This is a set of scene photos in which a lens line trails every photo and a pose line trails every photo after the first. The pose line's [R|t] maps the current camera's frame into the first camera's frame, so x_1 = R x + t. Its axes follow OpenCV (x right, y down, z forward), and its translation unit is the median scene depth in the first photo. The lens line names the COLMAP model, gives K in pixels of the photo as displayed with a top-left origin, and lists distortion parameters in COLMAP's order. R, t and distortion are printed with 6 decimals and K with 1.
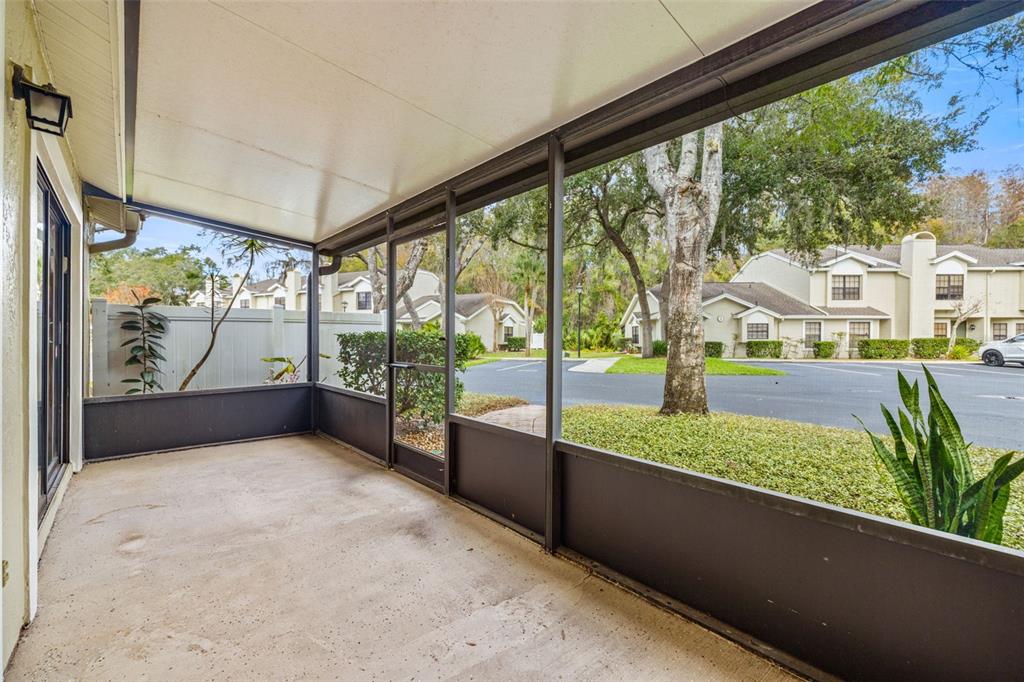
lens RADIAL K [[440.3, 0, 512.0], [0, 440.3, 341.0], [0, 0, 1]] dist [0.000425, -0.000041]
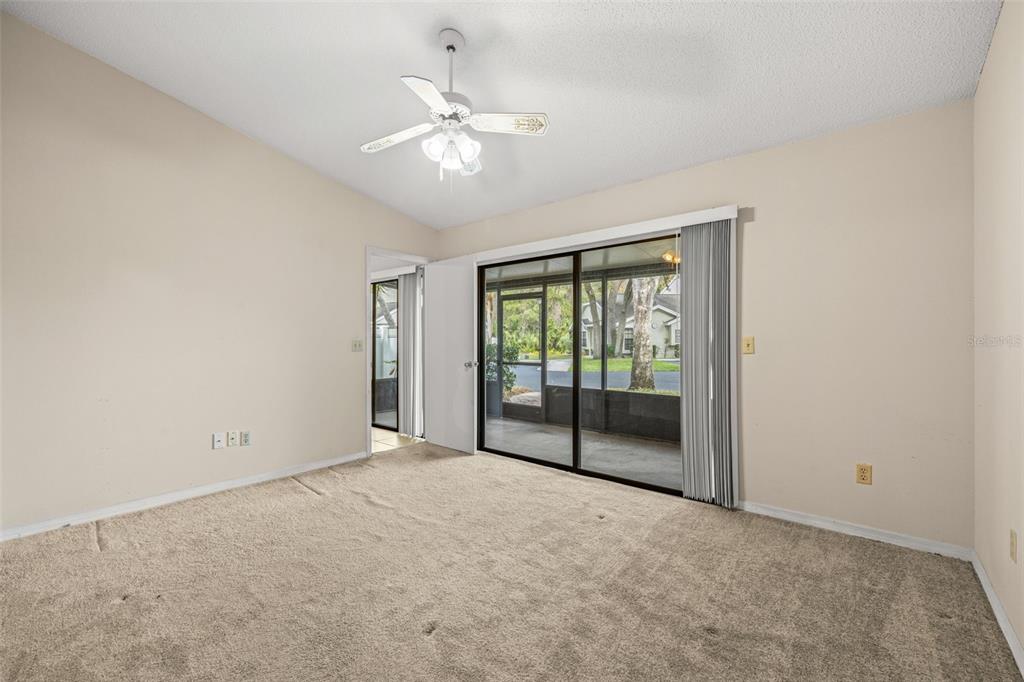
lens RADIAL K [[440.3, 0, 512.0], [0, 440.3, 341.0], [0, 0, 1]] dist [0.000425, -0.000041]
pose [[0.990894, -0.004837, 0.134560, -0.360412], [0.005593, 0.999971, -0.005245, -0.022977], [-0.134531, 0.005950, 0.990892, -0.679168]]
